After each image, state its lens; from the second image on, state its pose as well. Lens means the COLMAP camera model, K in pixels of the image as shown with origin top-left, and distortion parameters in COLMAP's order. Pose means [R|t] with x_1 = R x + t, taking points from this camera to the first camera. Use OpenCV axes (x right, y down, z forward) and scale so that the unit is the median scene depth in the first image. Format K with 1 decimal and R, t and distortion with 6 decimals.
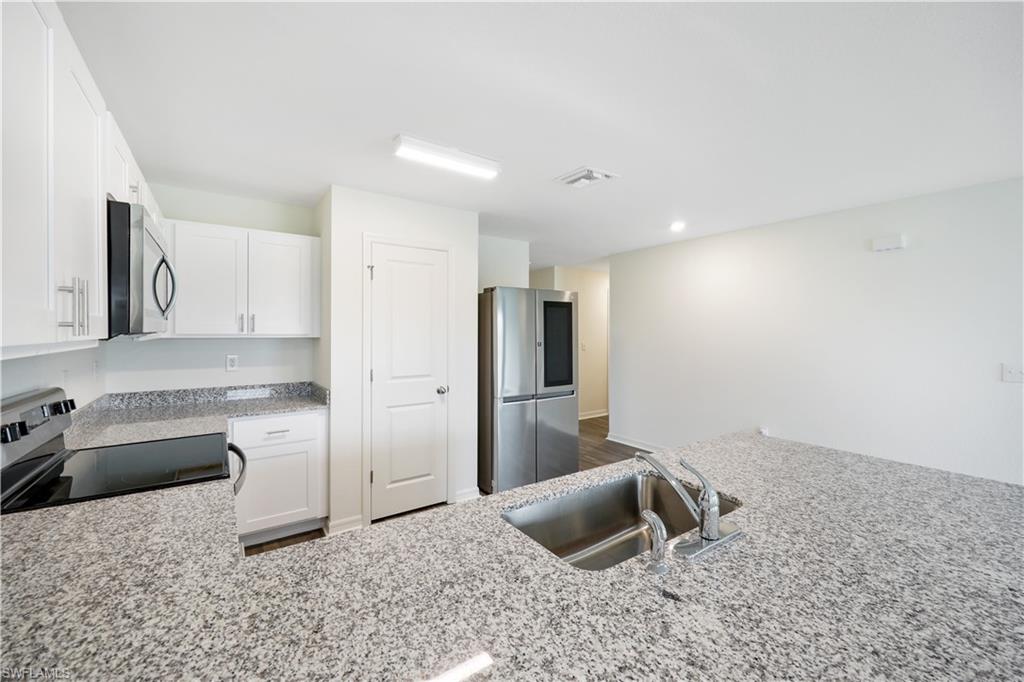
lens RADIAL K [[412.7, 0, 512.1], [0, 412.7, 333.8], [0, 0, 1]] dist [-0.004008, 0.001173]
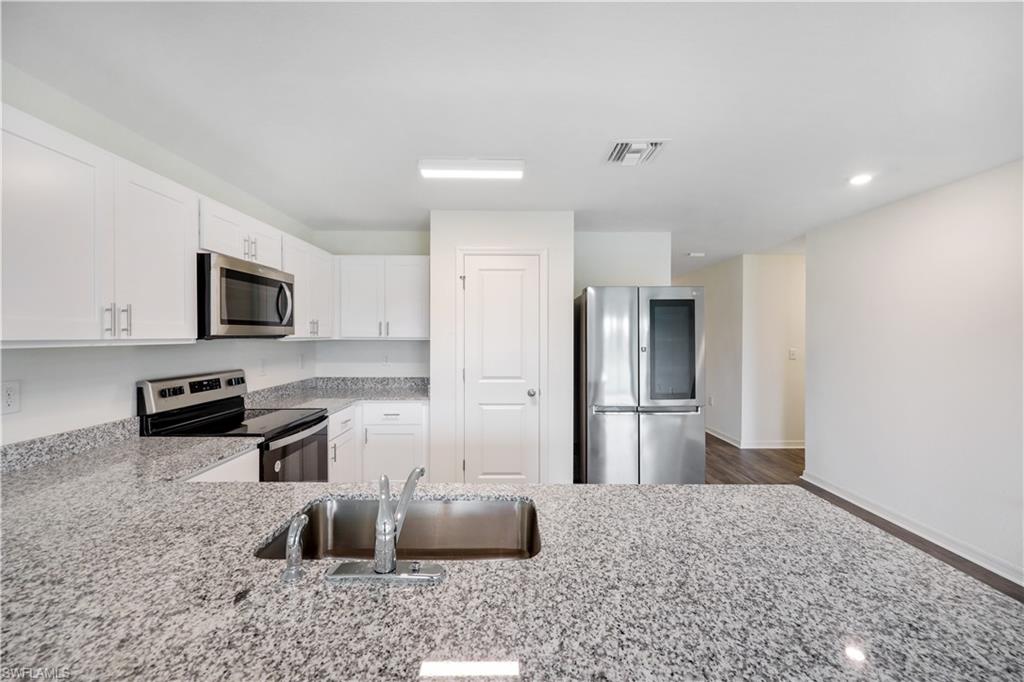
lens RADIAL K [[412.7, 0, 505.0], [0, 412.7, 338.1], [0, 0, 1]] dist [-0.004008, 0.001173]
pose [[0.826184, 0.003291, -0.563390, 0.810491], [-0.003367, 0.999994, 0.000905, 0.003368], [0.563390, 0.001149, 0.826190, 0.293320]]
